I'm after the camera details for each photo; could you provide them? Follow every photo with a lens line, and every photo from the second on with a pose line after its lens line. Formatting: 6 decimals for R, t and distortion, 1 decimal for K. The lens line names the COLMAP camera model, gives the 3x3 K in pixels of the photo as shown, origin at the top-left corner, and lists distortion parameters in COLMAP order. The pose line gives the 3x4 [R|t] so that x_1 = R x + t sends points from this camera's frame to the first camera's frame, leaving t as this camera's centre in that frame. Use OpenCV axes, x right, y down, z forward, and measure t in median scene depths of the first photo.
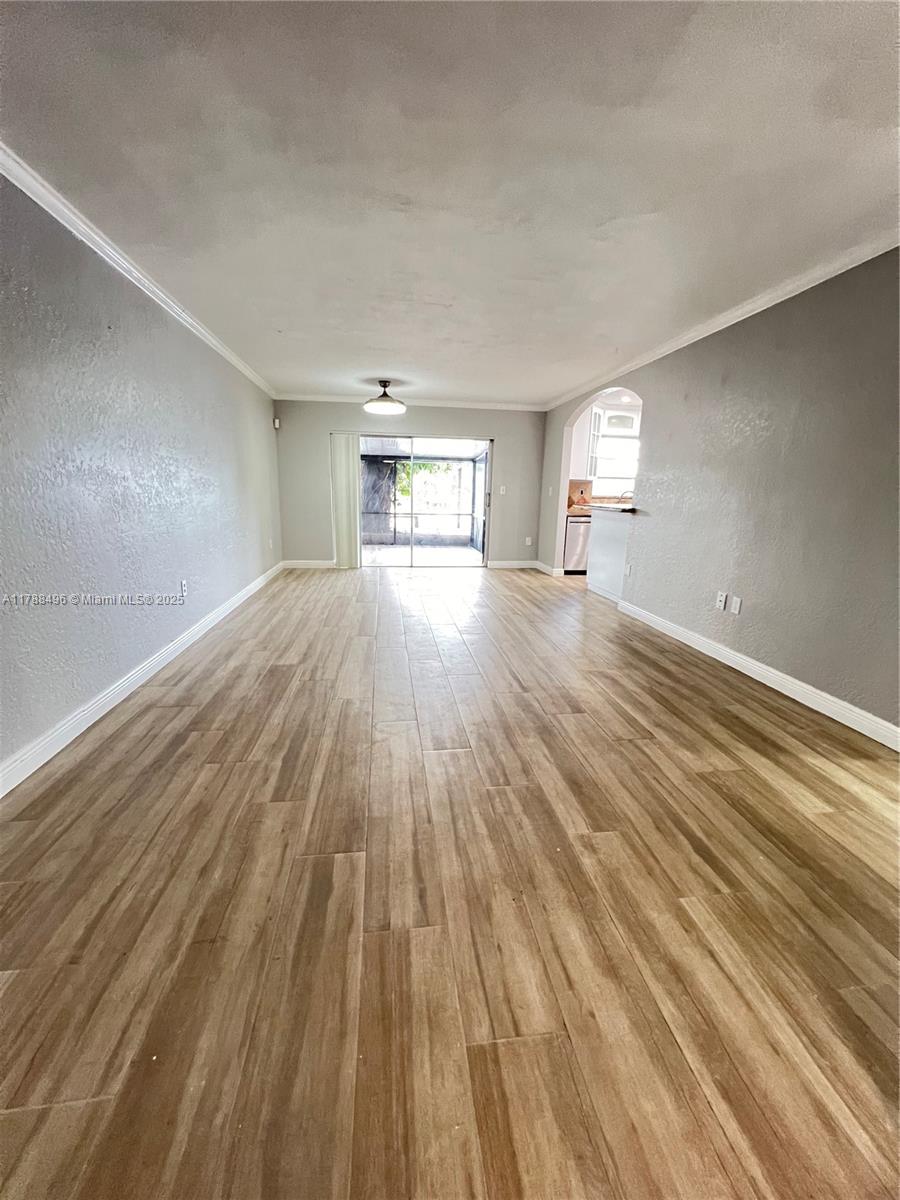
lens RADIAL K [[481.4, 0, 448.3], [0, 481.4, 596.3], [0, 0, 1]] dist [-0.001476, -0.000126]
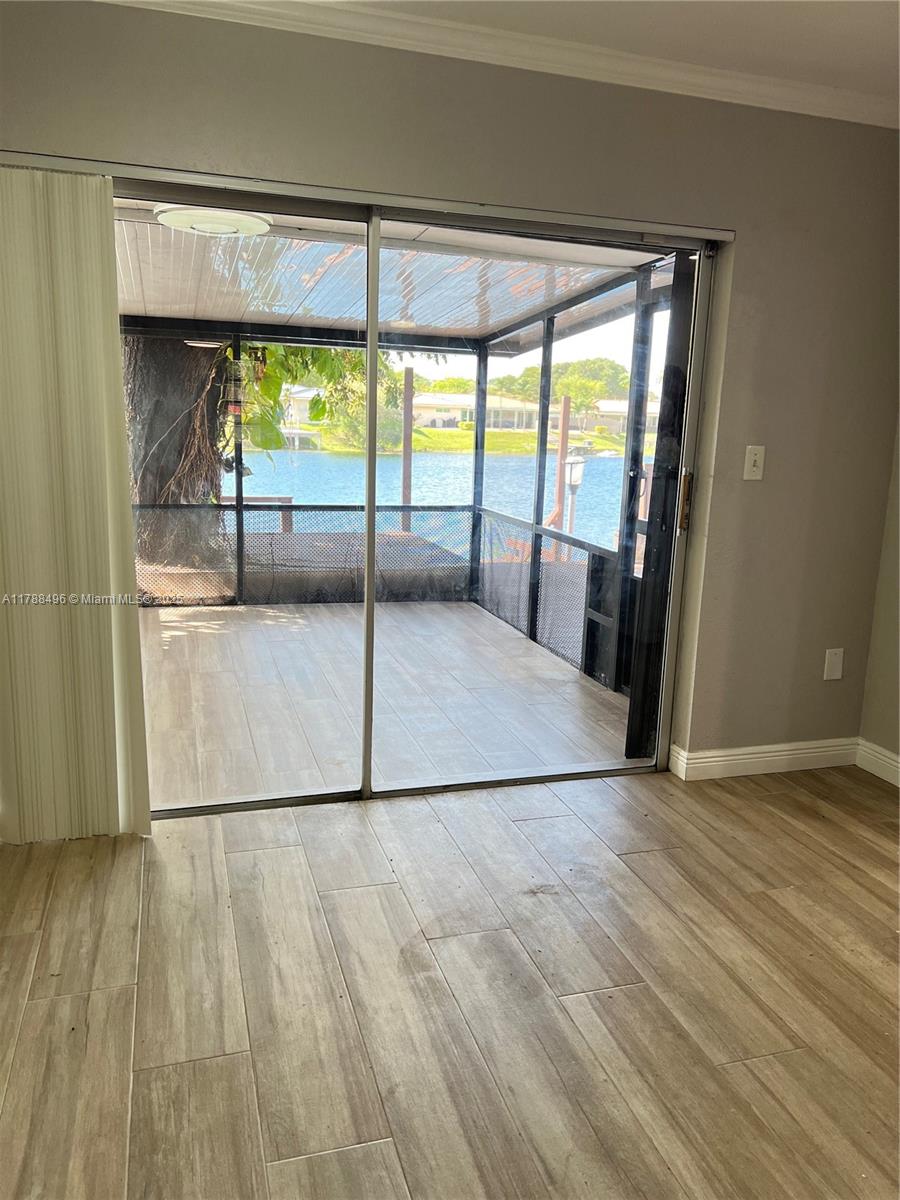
lens RADIAL K [[903.5, 0, 456.5], [0, 903.5, 598.2], [0, 0, 1]] dist [0.052056, -0.051632]
pose [[0.985519, -0.024918, 0.167721, -0.330835], [0.026687, 0.999609, -0.008300, -0.476923], [-0.167449, 0.012655, 0.985800, 1.808067]]
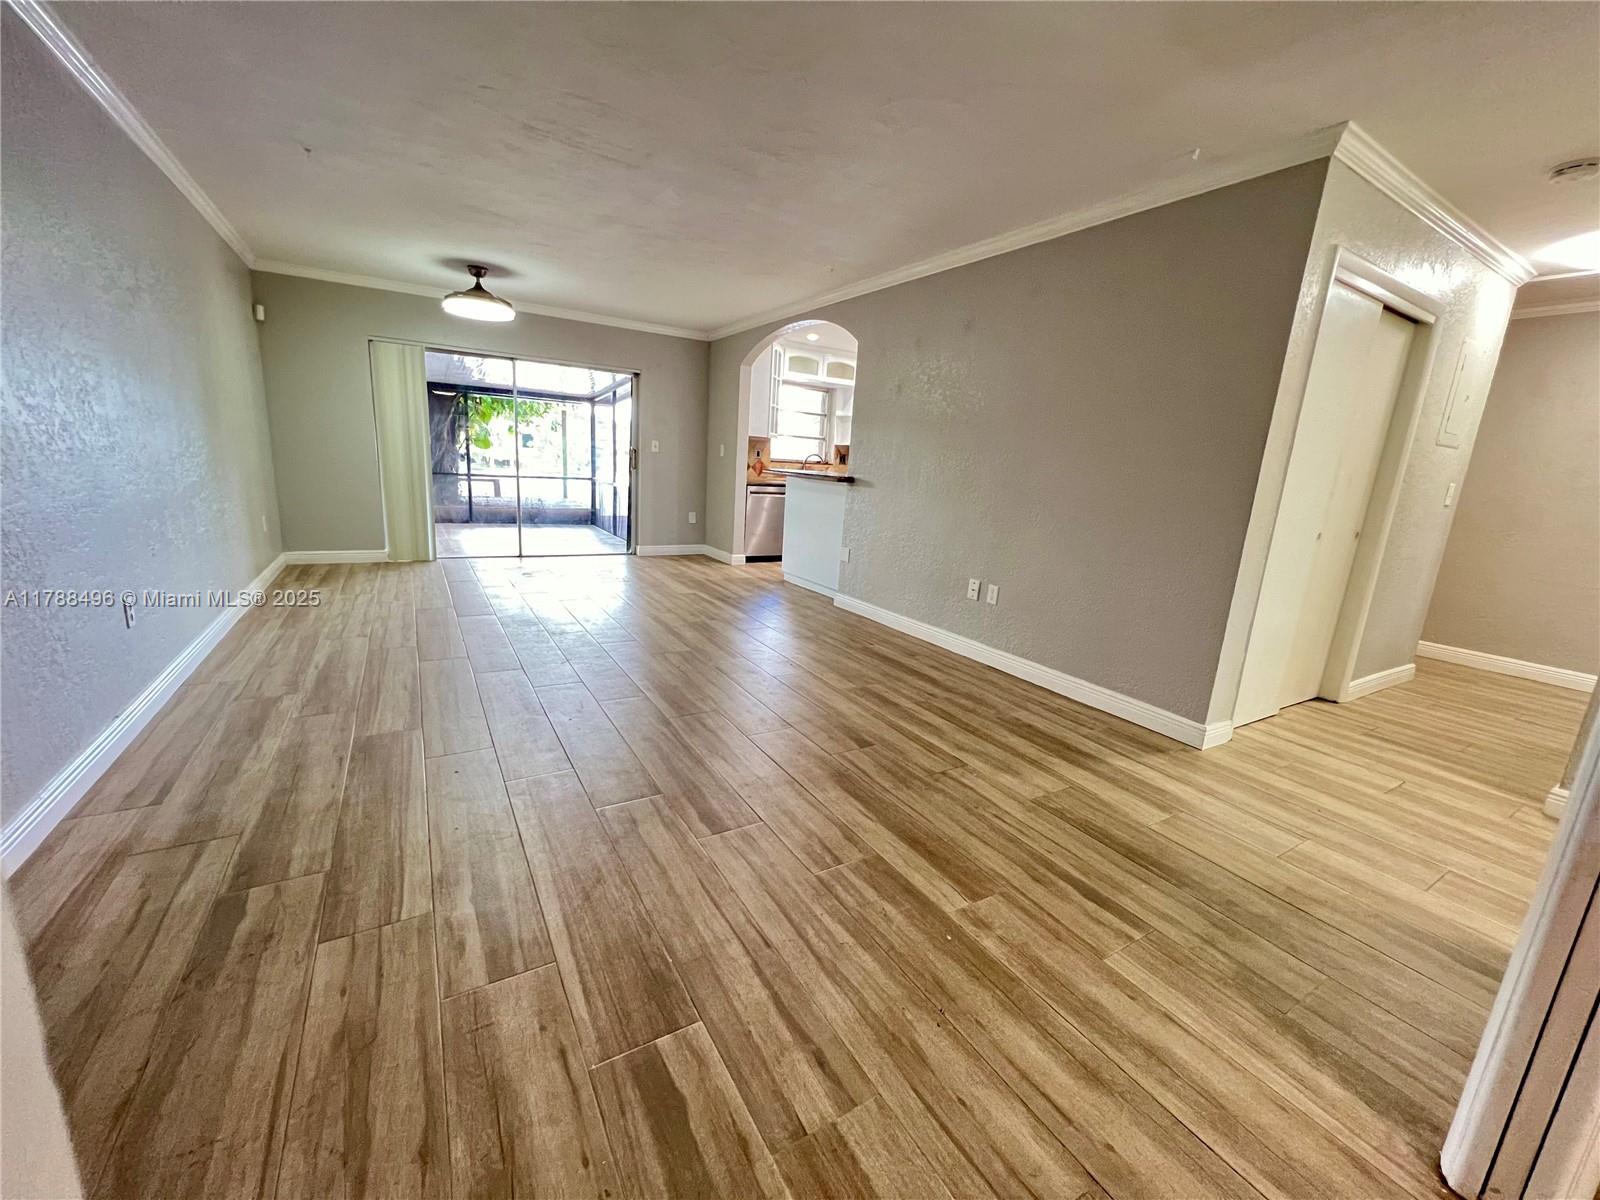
lens RADIAL K [[641.9, 0, 799.9], [0, 641.9, 599.3], [0, 0, 1]] dist [-0.001476, -0.000126]
pose [[0.917217, -0.051363, 0.395064, -0.239344], [0.045458, 0.998671, 0.024301, -0.021924], [-0.395787, -0.004331, 0.918332, 0.123481]]
